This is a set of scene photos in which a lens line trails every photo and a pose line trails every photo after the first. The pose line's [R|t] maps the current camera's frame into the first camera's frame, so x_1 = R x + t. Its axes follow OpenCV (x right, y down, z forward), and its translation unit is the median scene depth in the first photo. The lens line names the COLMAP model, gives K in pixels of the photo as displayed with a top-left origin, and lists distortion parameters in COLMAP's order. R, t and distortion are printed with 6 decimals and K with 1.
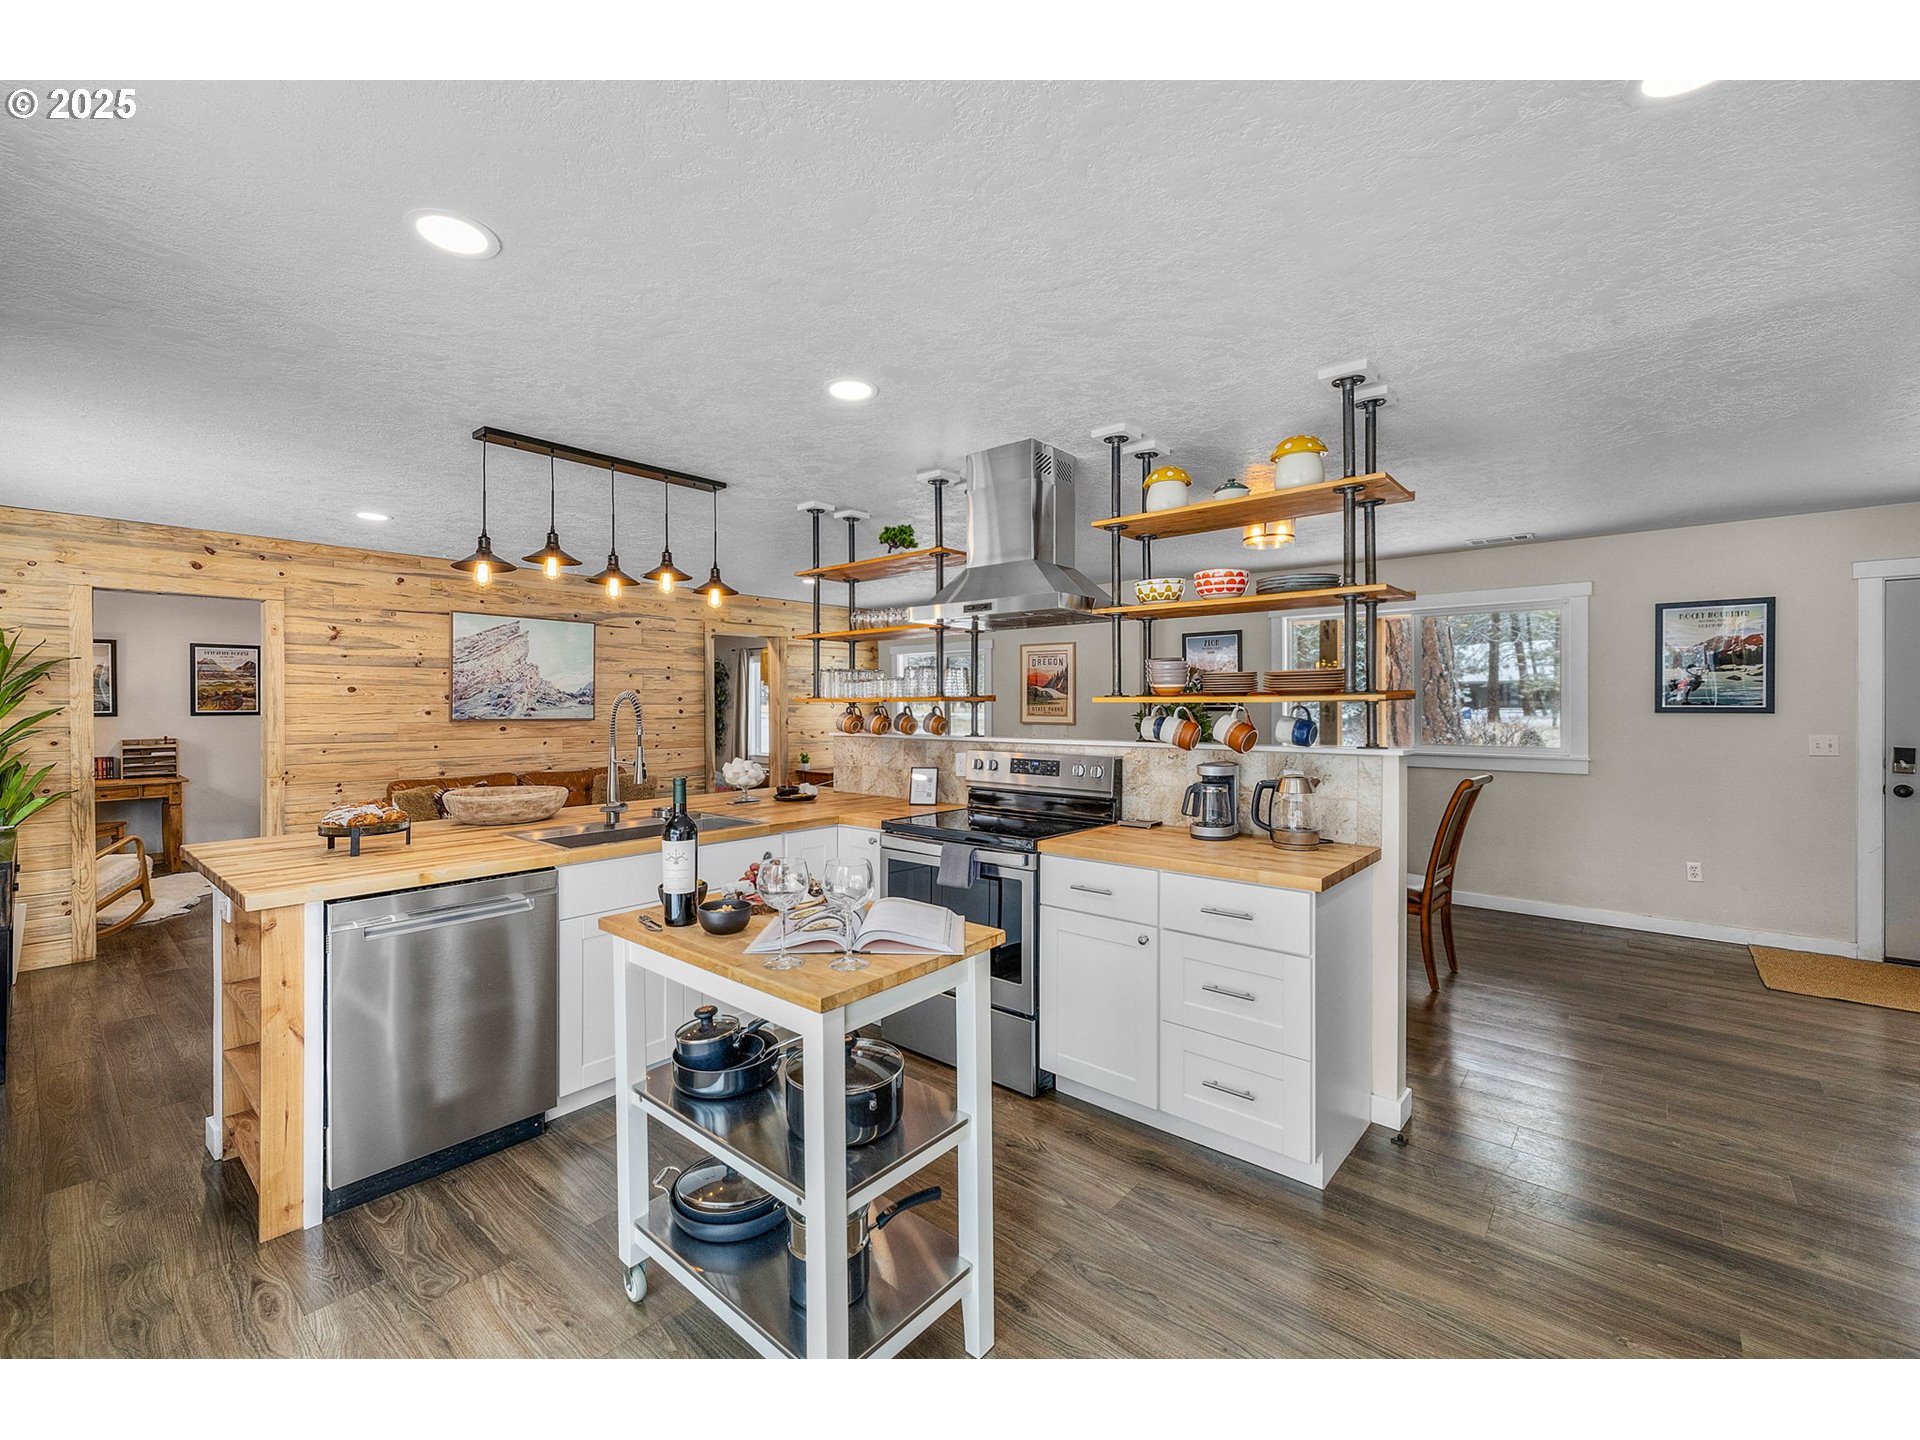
lens RADIAL K [[812.3, 0, 956.0], [0, 812.3, 700.5], [0, 0, 1]] dist [-0.001401, 0.000031]
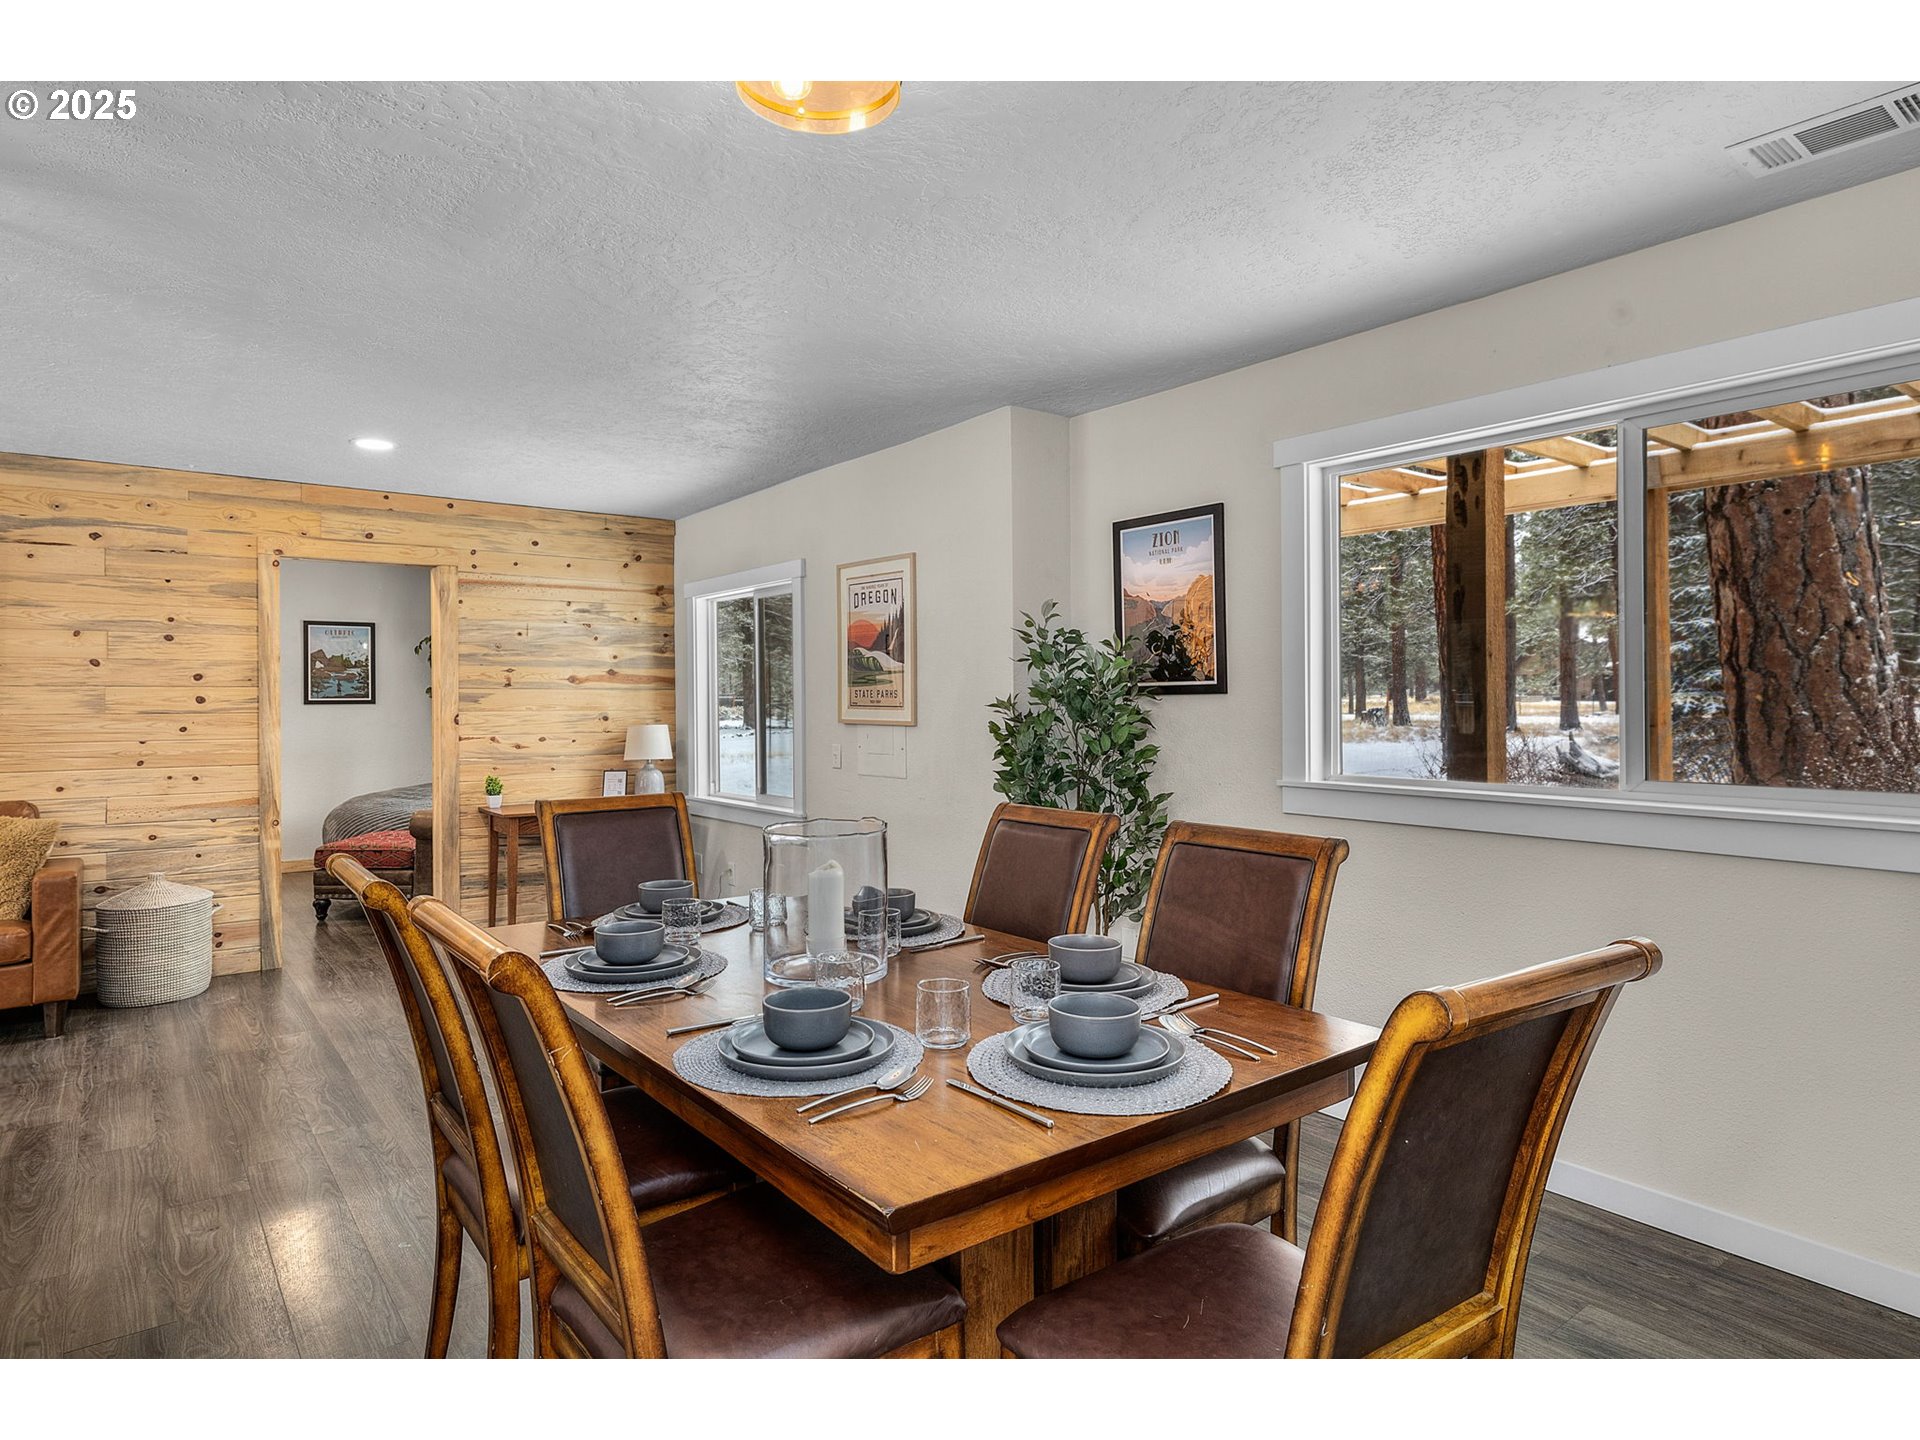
lens RADIAL K [[1094.4, 0, 958.5], [0, 1094.4, 693.8], [0, 0, 1]] dist [-0.002889, -0.000395]
pose [[0.979327, -0.002897, -0.202262, 0.295085], [0.002886, 0.999996, -0.000347, 0.010626], [0.202262, -0.000244, 0.979331, 0.368378]]
